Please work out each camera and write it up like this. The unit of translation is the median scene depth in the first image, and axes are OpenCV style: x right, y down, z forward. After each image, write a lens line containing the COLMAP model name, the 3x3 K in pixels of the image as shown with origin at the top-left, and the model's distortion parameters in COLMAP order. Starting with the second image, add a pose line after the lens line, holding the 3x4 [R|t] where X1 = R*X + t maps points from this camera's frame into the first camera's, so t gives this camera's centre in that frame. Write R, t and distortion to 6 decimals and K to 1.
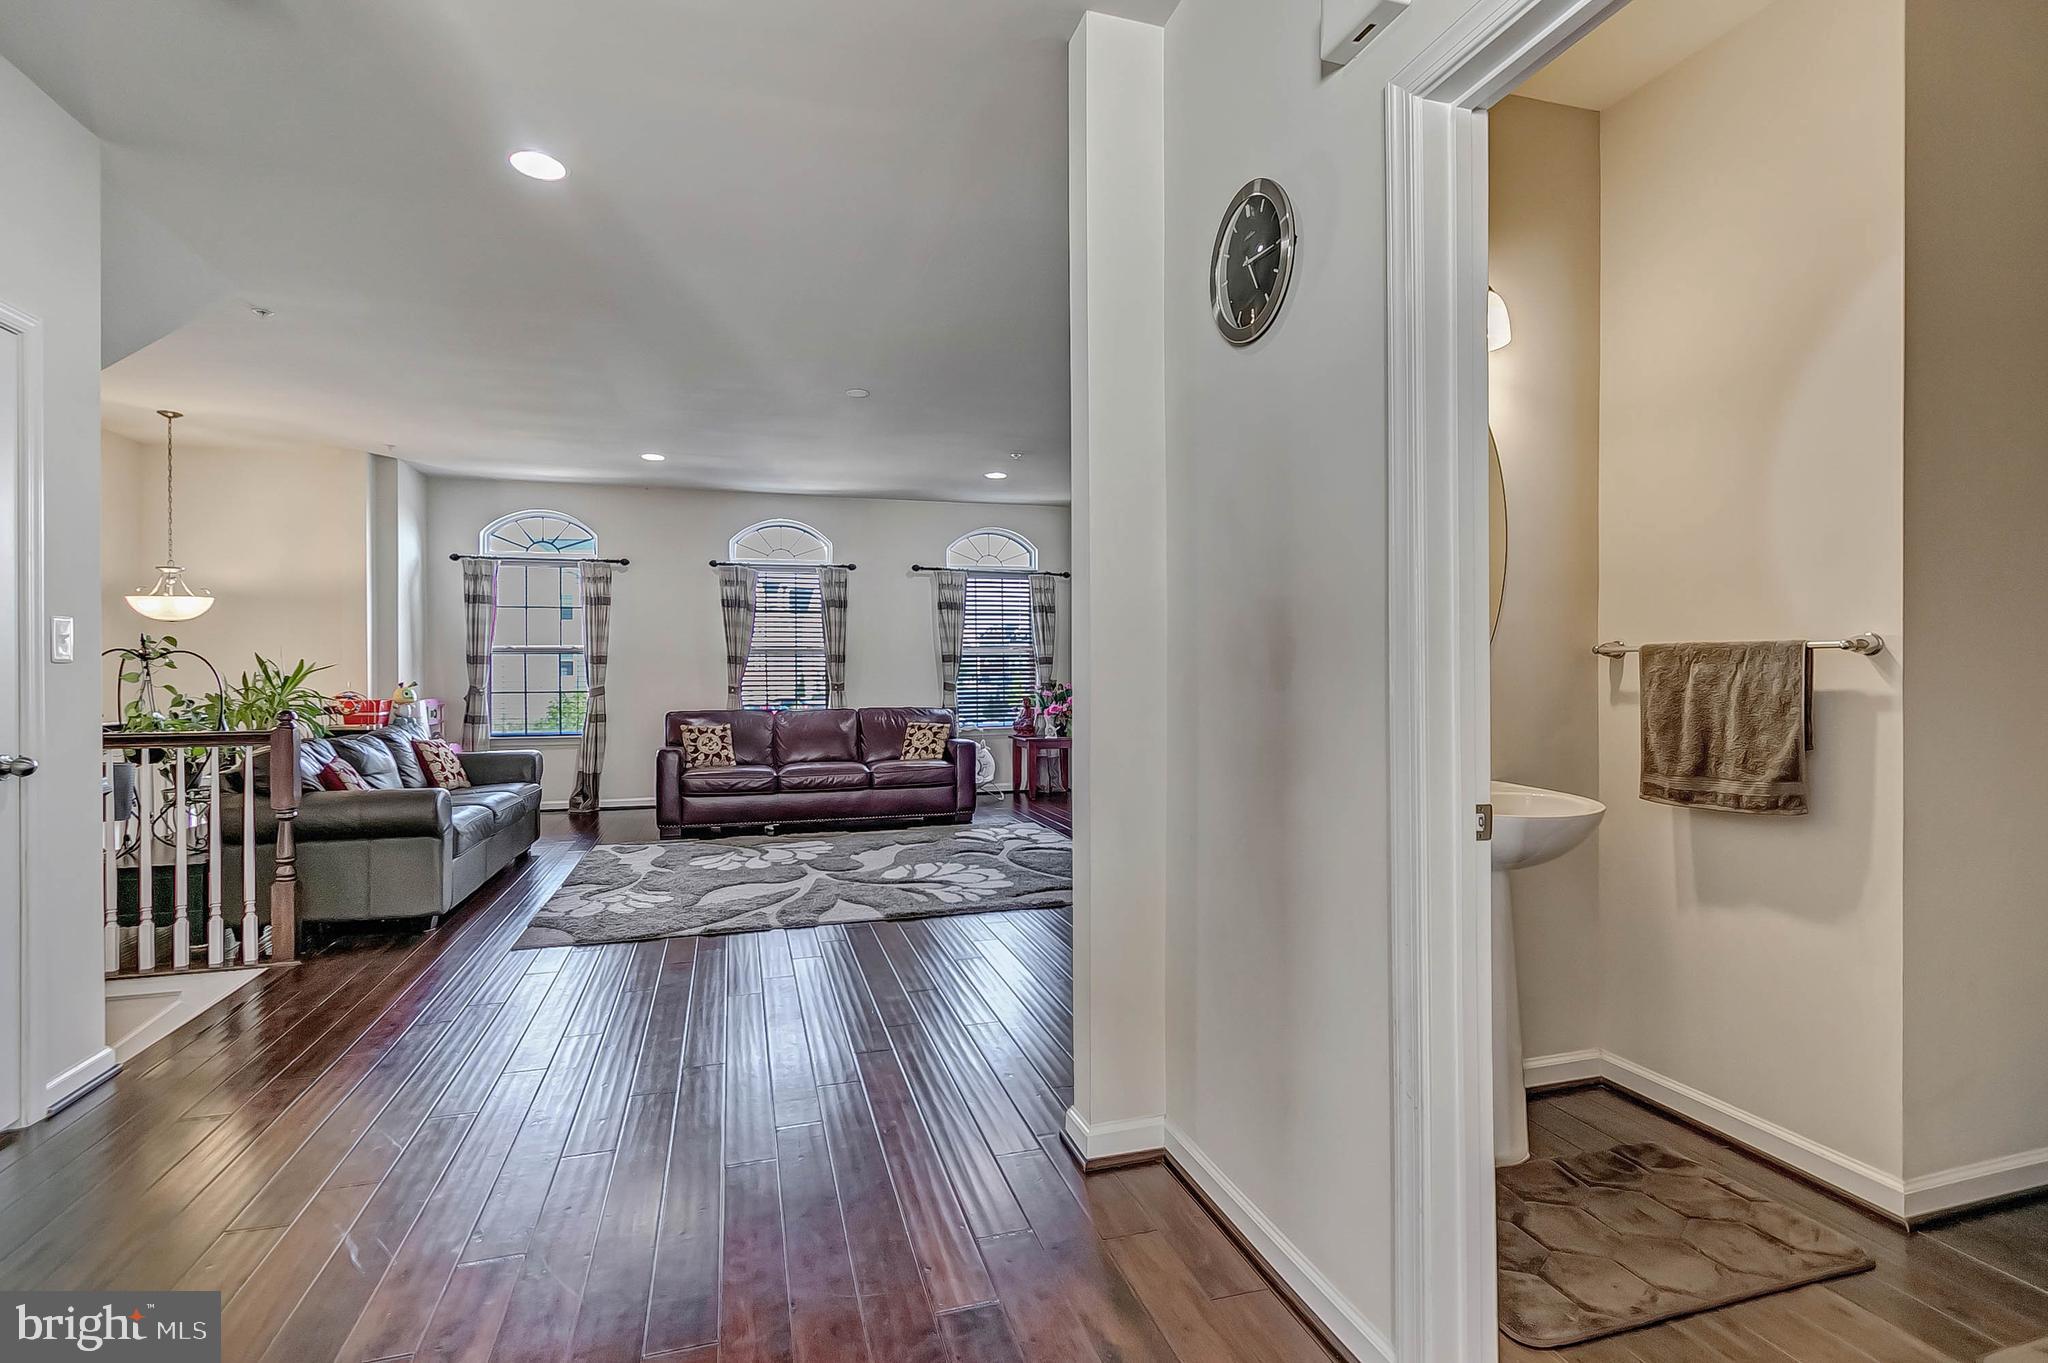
lens RADIAL K [[940.2, 0, 1019.0], [0, 940.2, 676.1], [0, 0, 1]] dist [0.001164, -0.000793]
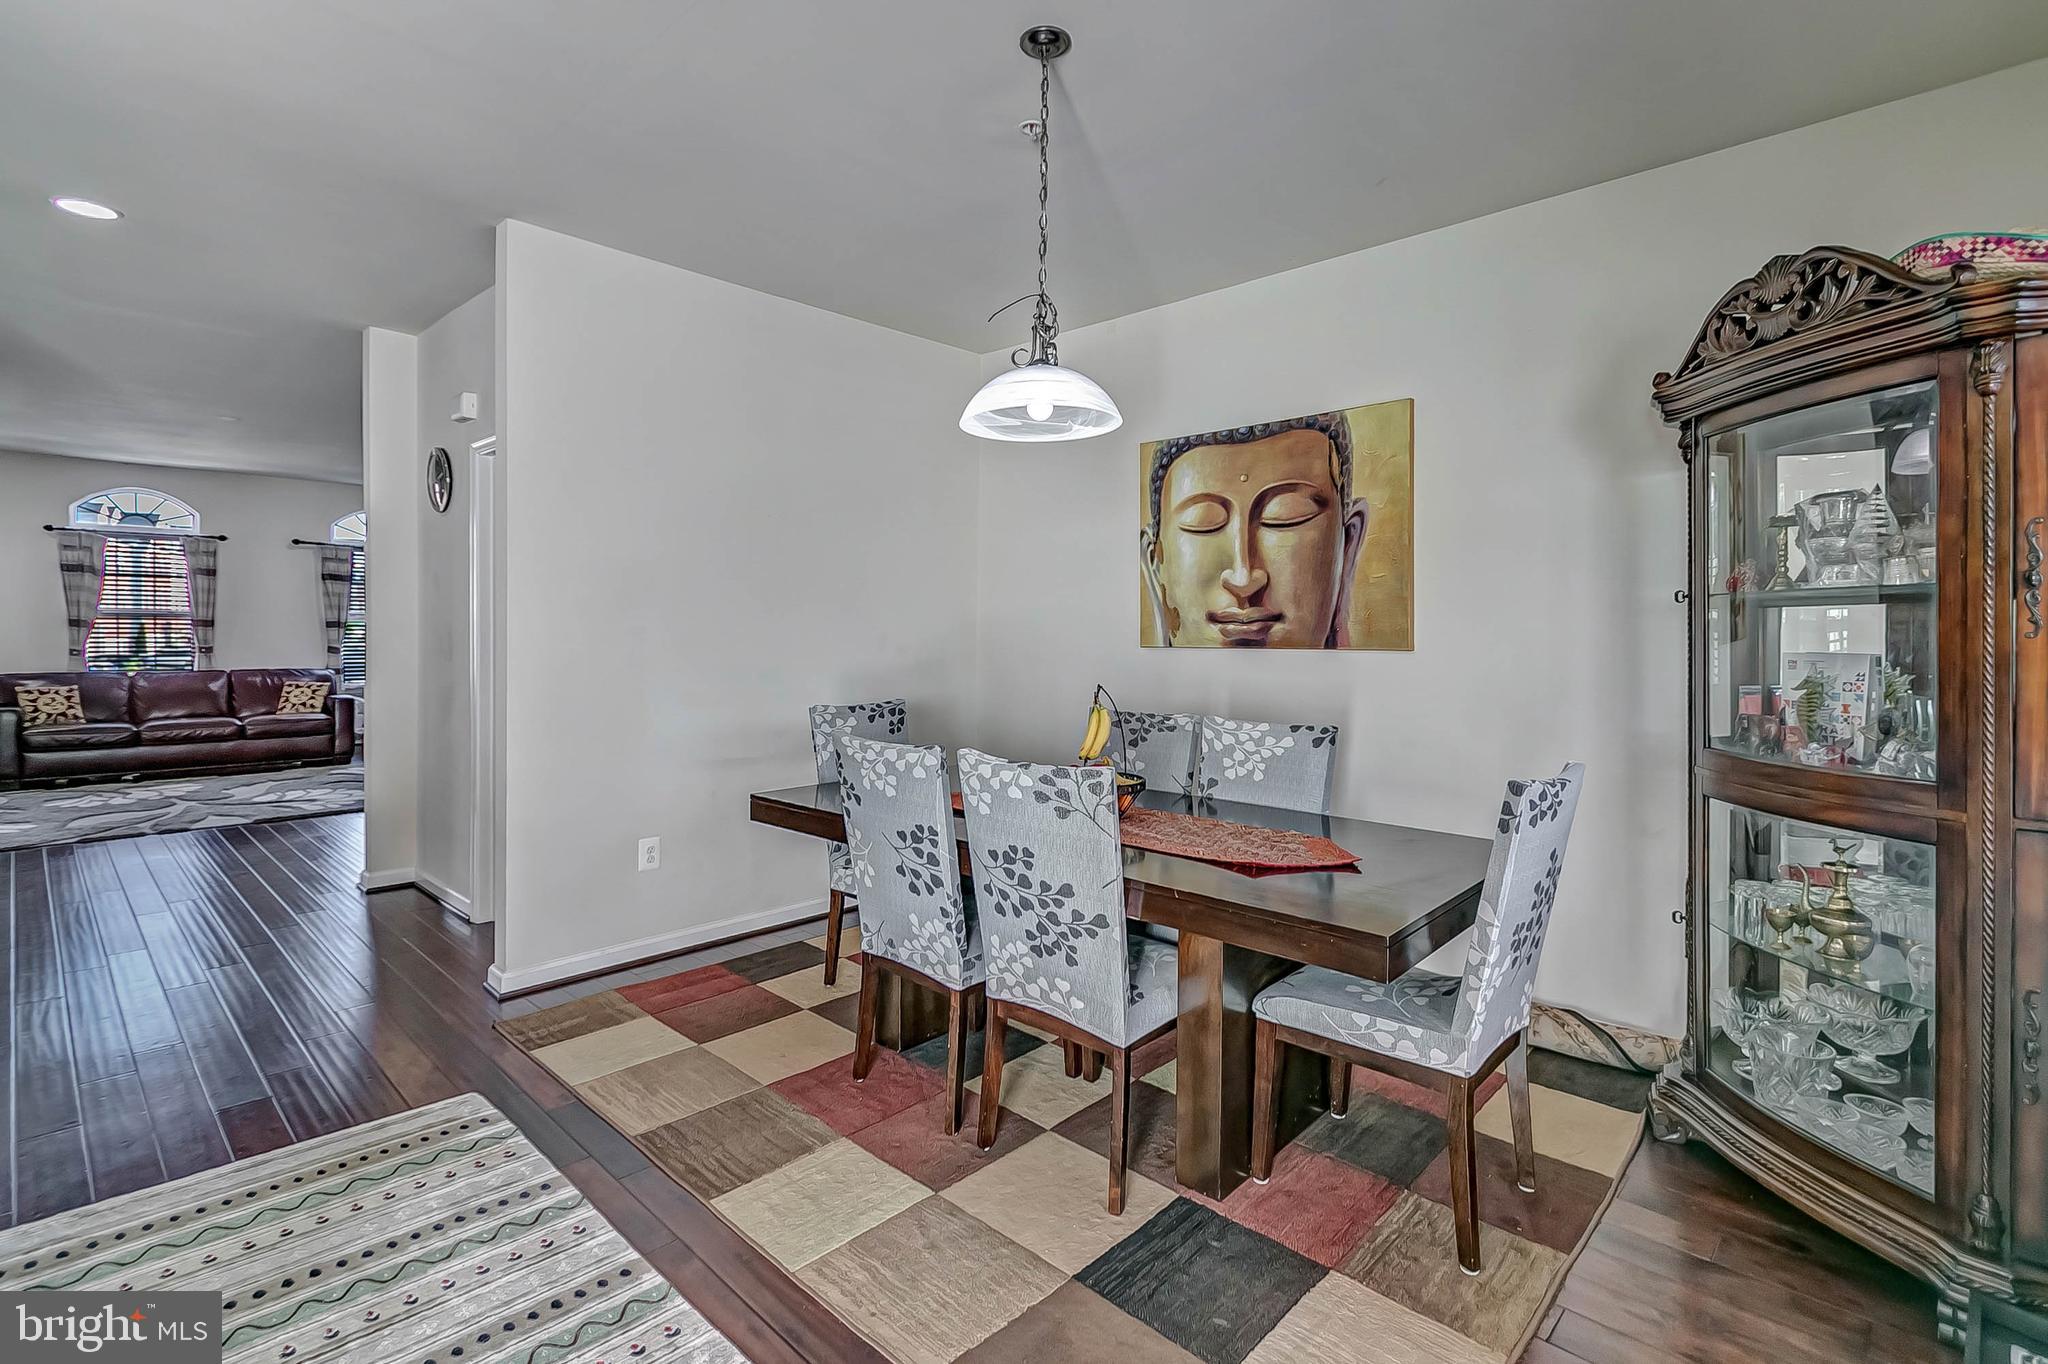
lens RADIAL K [[960.0, 0, 1009.5], [0, 960.0, 649.3], [0, 0, 1]] dist [-0.000122, 0.000979]
pose [[0.872137, 0.004442, 0.489241, 0.079124], [-0.012570, 0.999832, 0.013329, -0.016869], [-0.489100, -0.017774, 0.872047, -0.450270]]
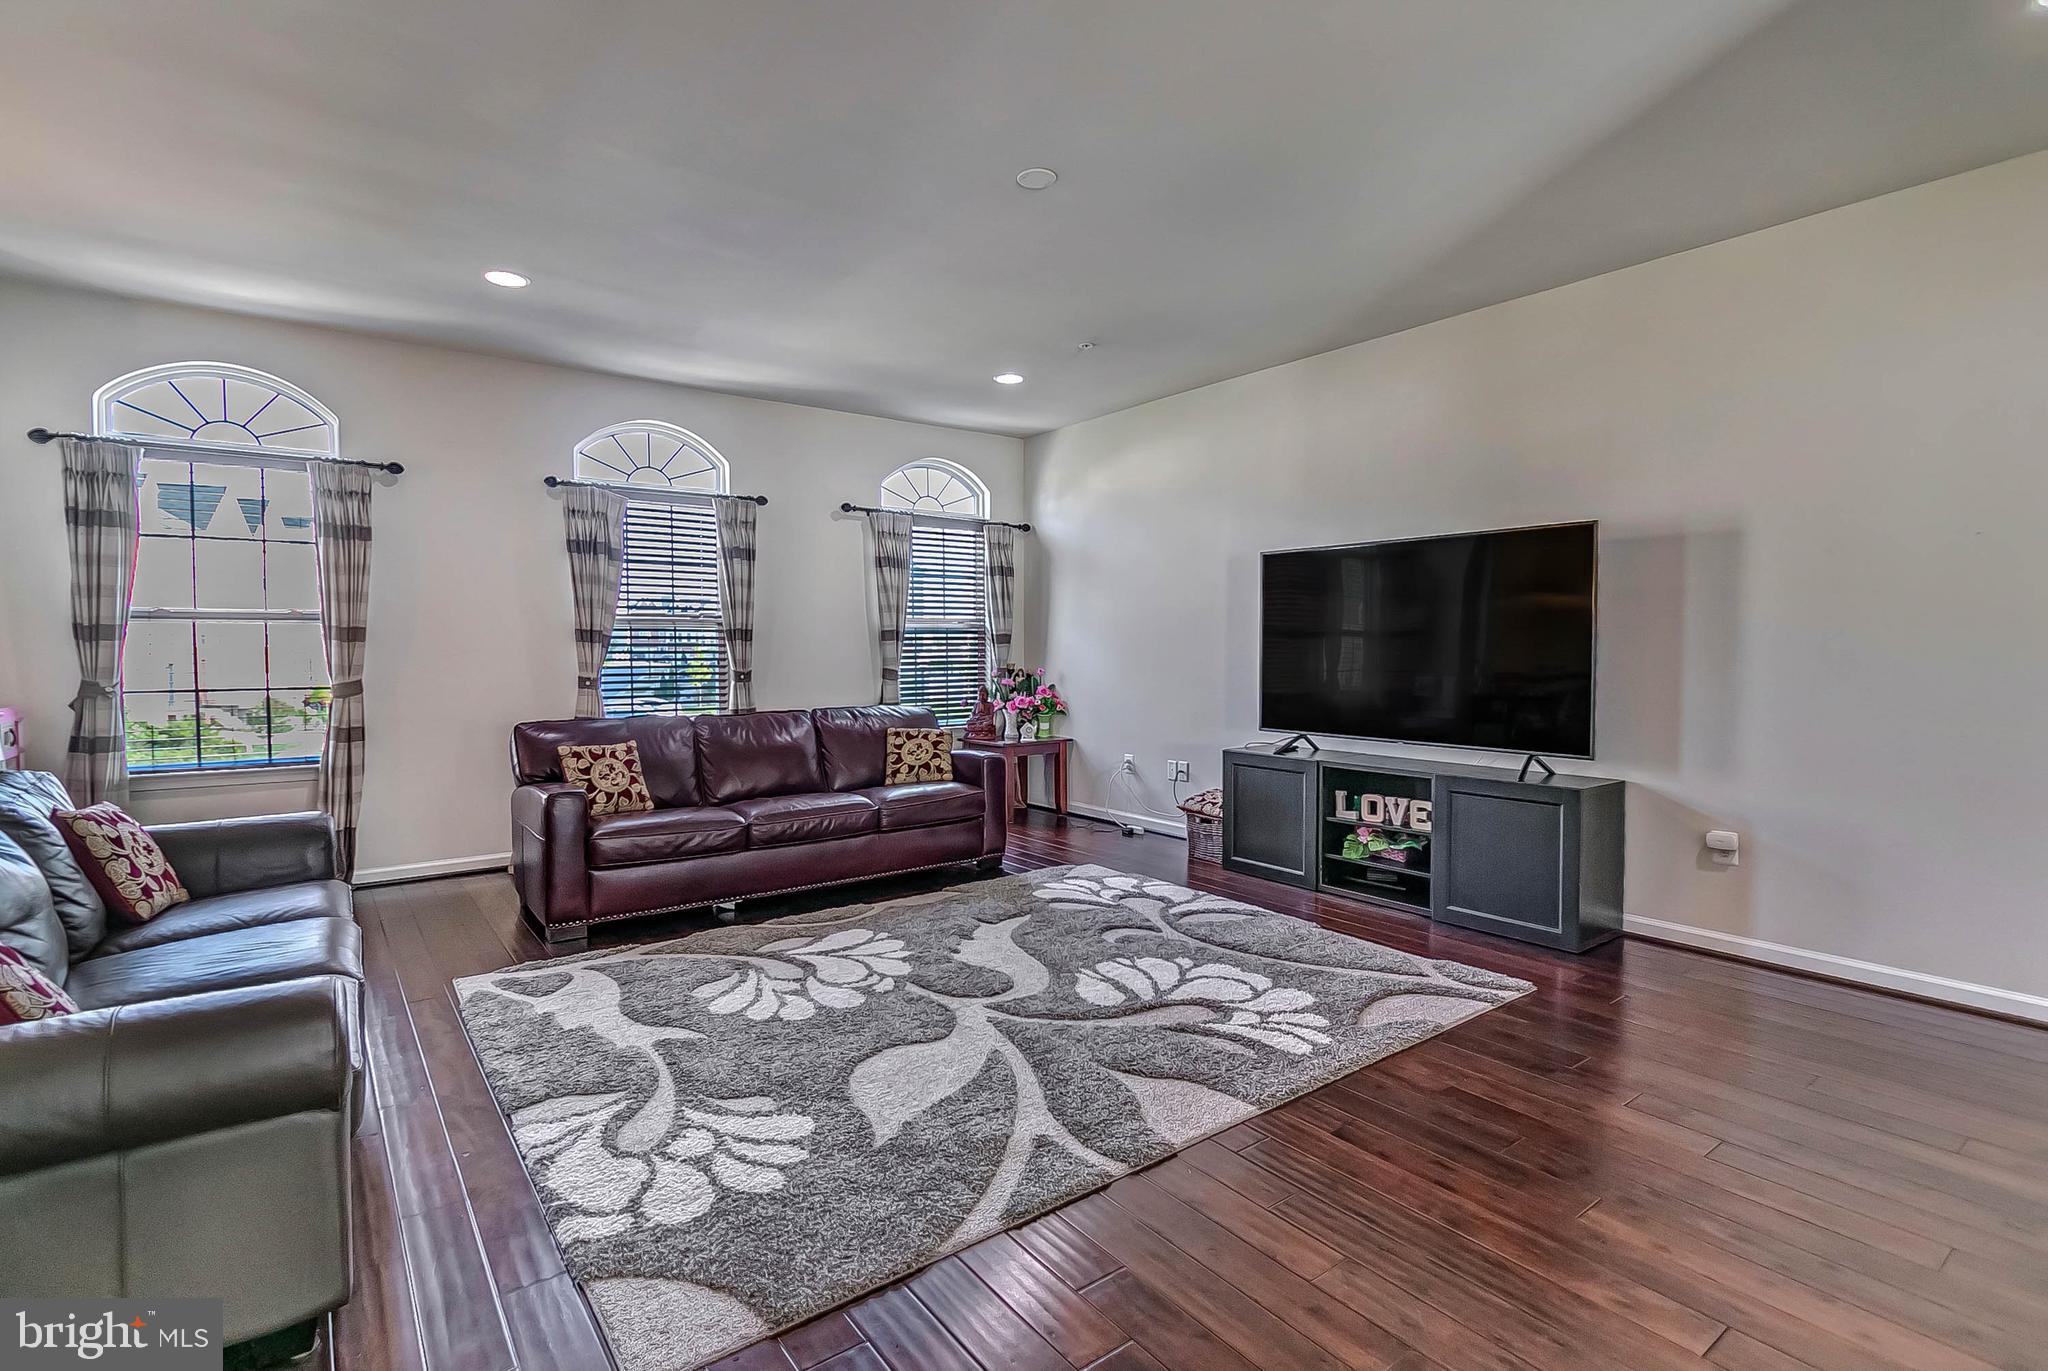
lens RADIAL K [[966.8, 0, 1014.0], [0, 966.8, 678.3], [0, 0, 1]] dist [0.003640, -0.001167]
pose [[0.940694, -0.008264, 0.339157, -0.275330], [-0.001198, 0.999616, 0.027680, -0.007219], [-0.339255, -0.026445, 0.940323, 0.306843]]
